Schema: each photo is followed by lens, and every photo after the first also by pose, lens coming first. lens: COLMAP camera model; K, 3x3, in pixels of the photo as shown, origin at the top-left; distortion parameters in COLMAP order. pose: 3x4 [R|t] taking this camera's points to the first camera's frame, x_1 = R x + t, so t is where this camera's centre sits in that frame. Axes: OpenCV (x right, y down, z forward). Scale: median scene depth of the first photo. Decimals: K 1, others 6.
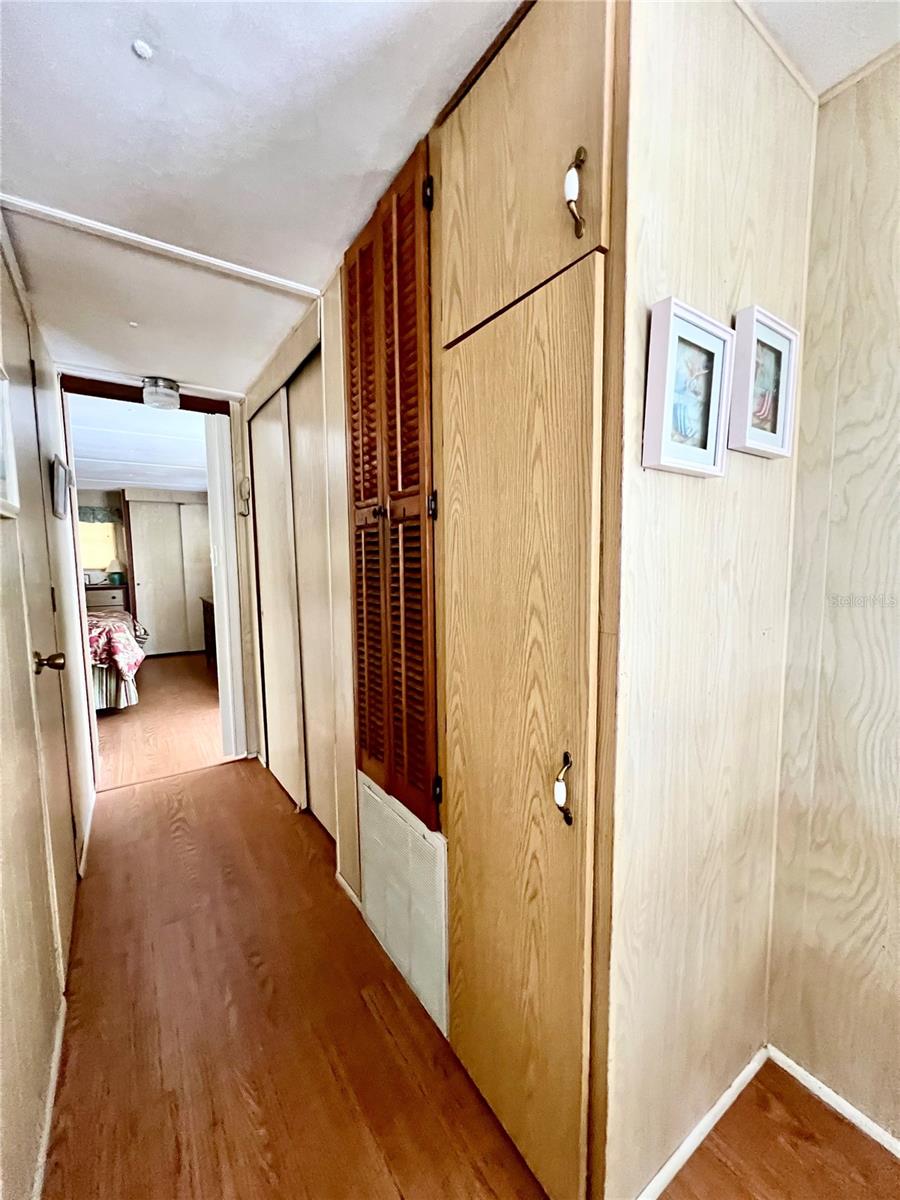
lens RADIAL K [[481.2, 0, 458.6], [0, 481.2, 600.7], [0, 0, 1]] dist [0.001790, -0.000223]
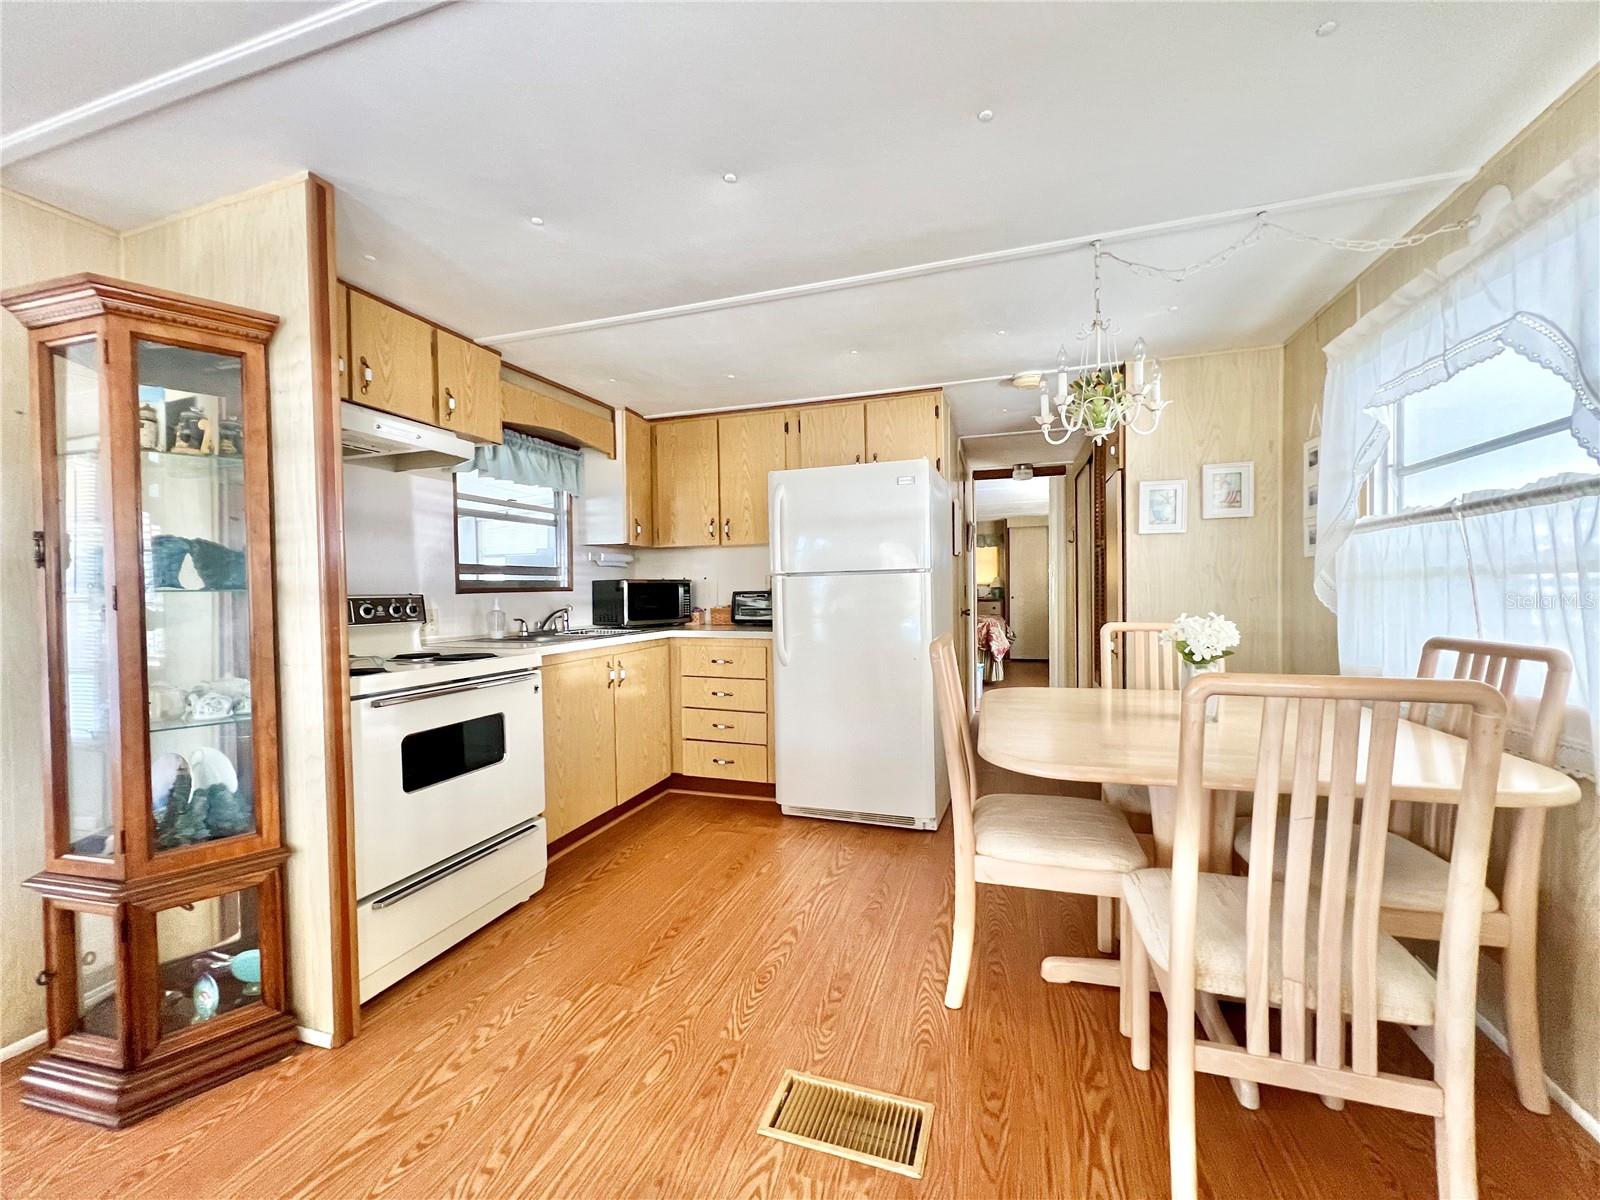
lens RADIAL K [[641.6, 0, 800.4], [0, 641.6, 597.0], [0, 0, 1]] dist [0.001790, -0.000223]
pose [[0.602319, 0.015938, -0.798097, 0.444487], [-0.064016, 0.997545, -0.028391, 0.067922], [0.795685, 0.068191, 0.601860, -0.579088]]
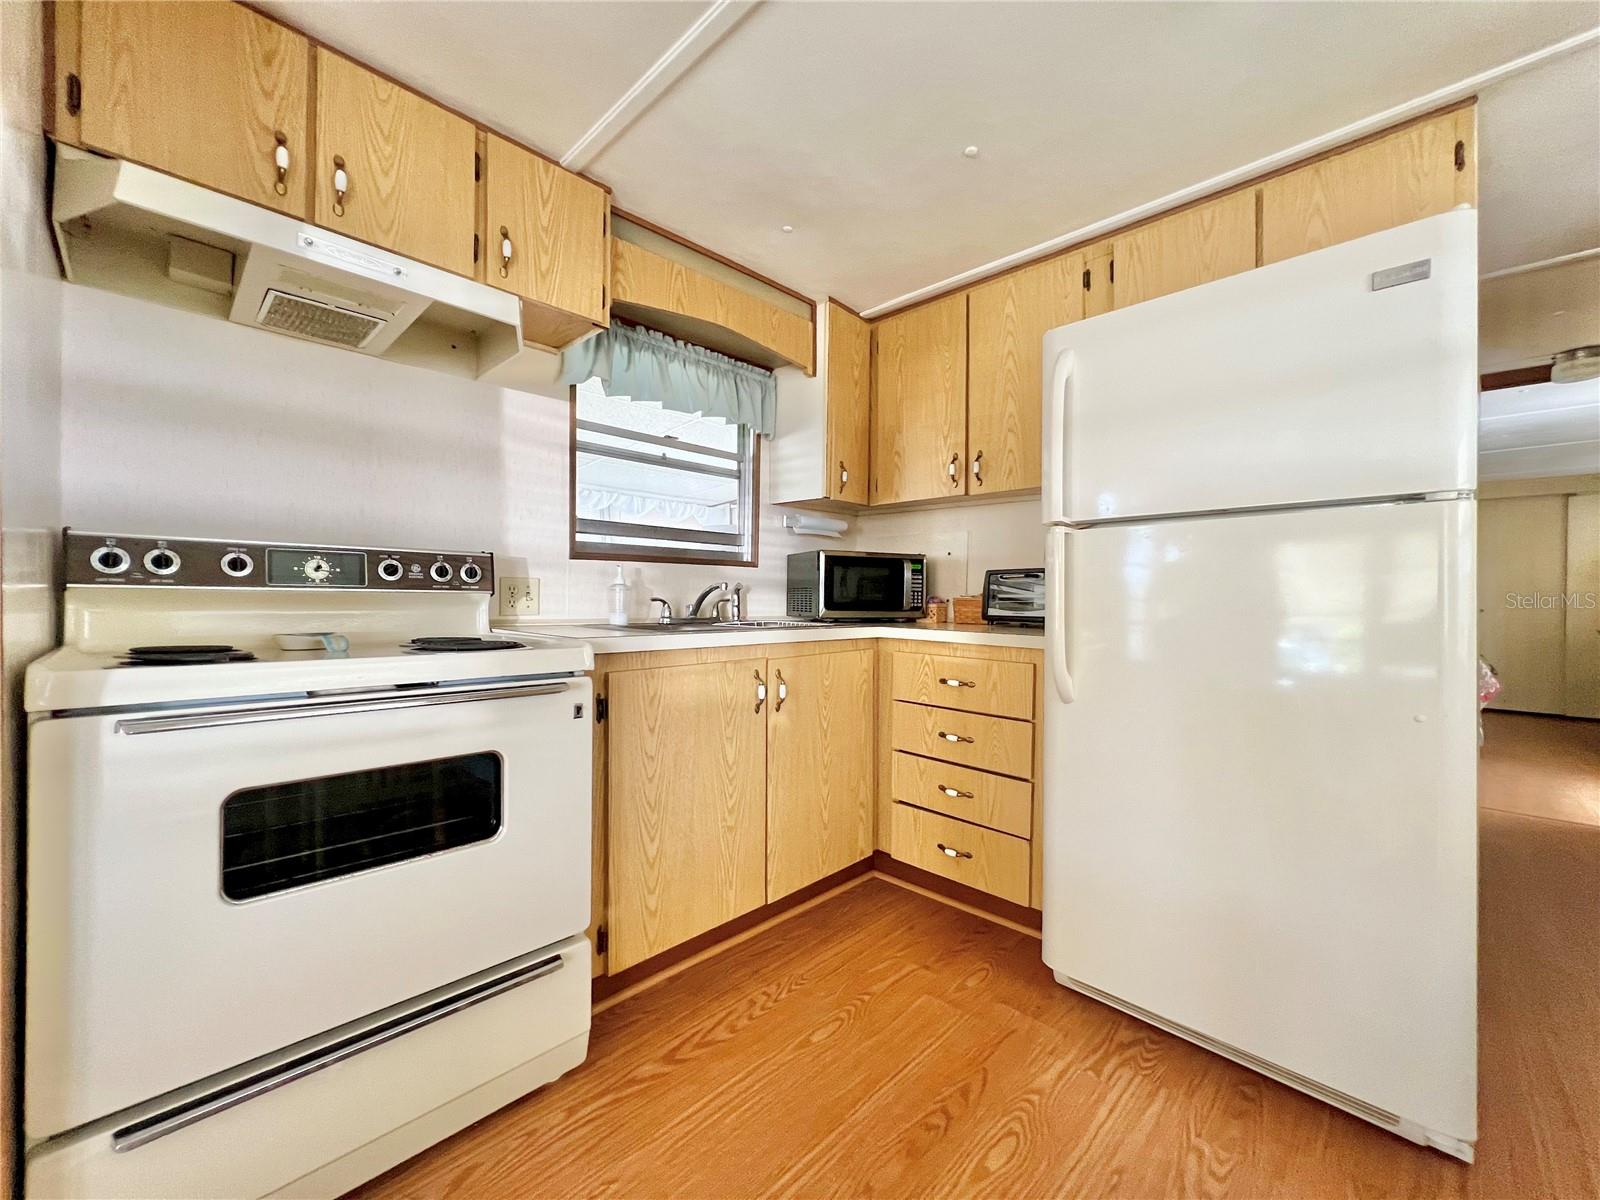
lens RADIAL K [[641.6, 0, 802.9], [0, 641.6, 599.5], [0, 0, 1]] dist [0.001790, -0.000223]
pose [[0.197161, 0.021613, -0.980133, 0.163790], [-0.098210, 0.995163, 0.002188, 0.082062], [0.975440, 0.095828, 0.198330, -0.359543]]
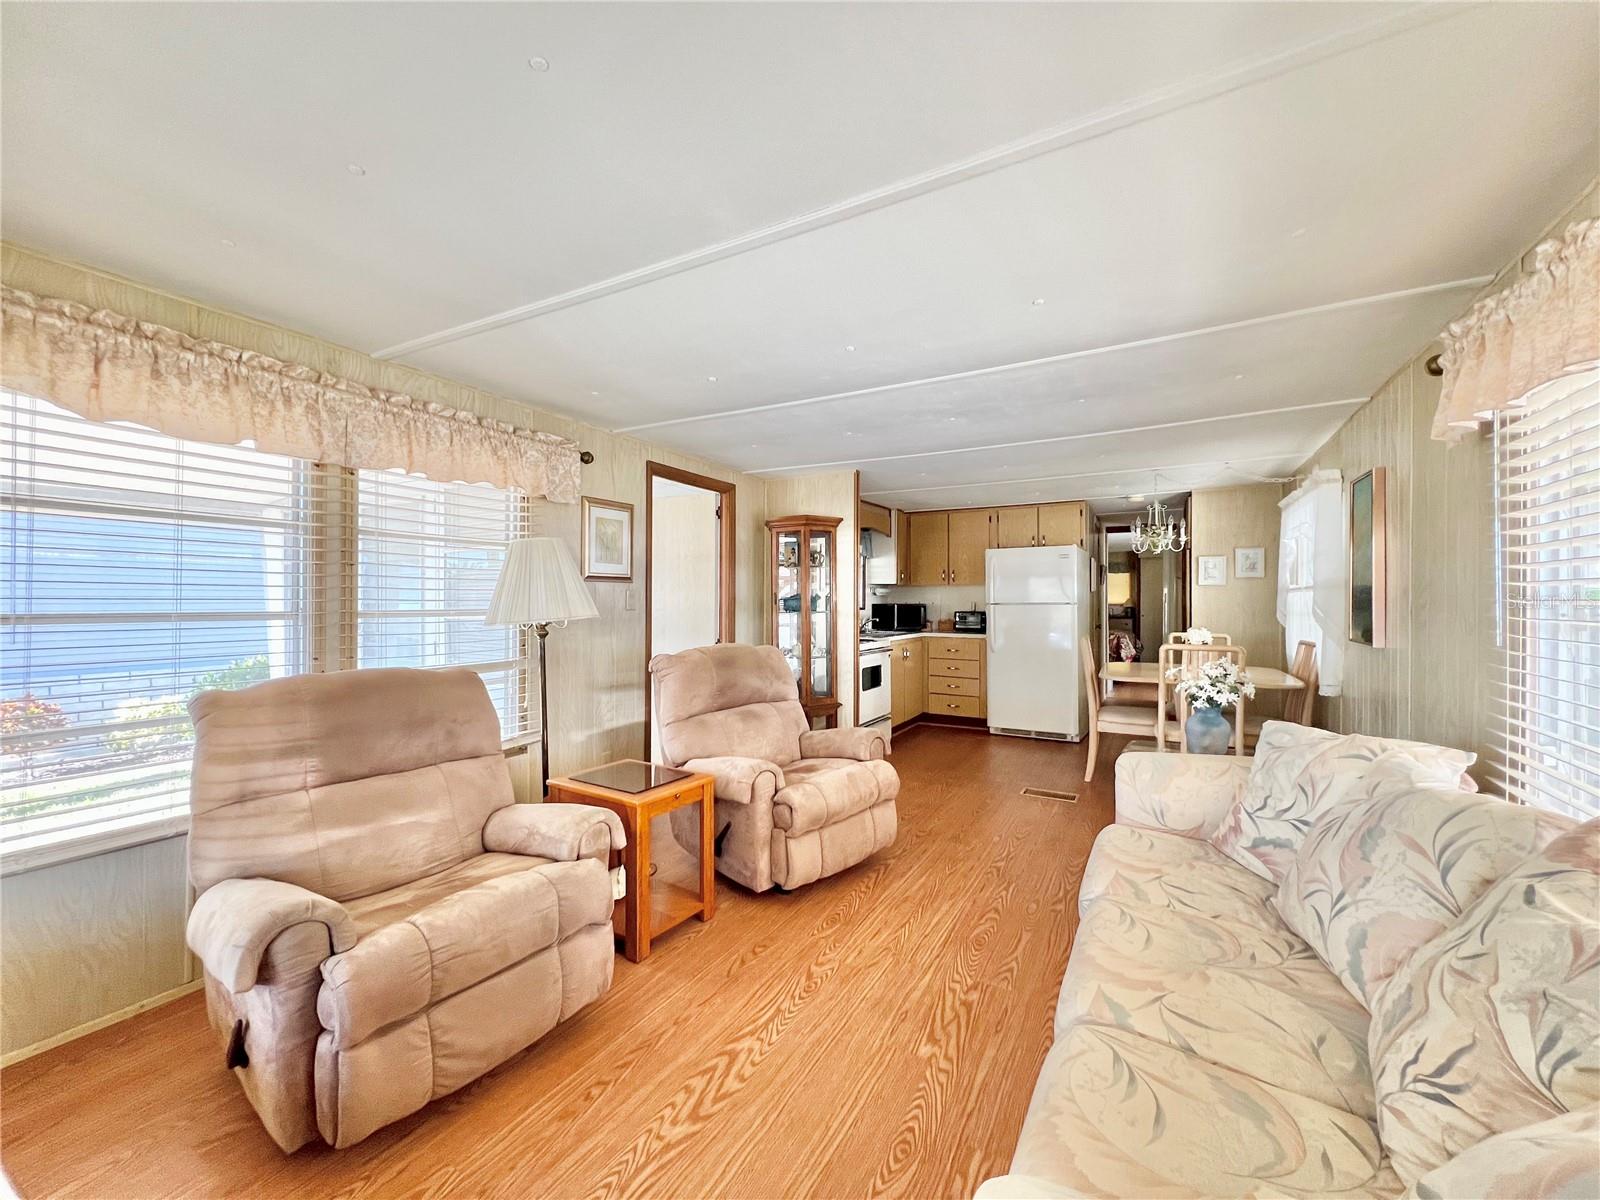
lens RADIAL K [[641.6, 0, 808.5], [0, 641.6, 594.0], [0, 0, 1]] dist [0.001790, -0.000223]
pose [[0.449167, 0.005936, -0.893428, 0.948371], [-0.084836, 0.995743, -0.036035, 0.086642], [0.889411, 0.091980, 0.447758, -1.186217]]
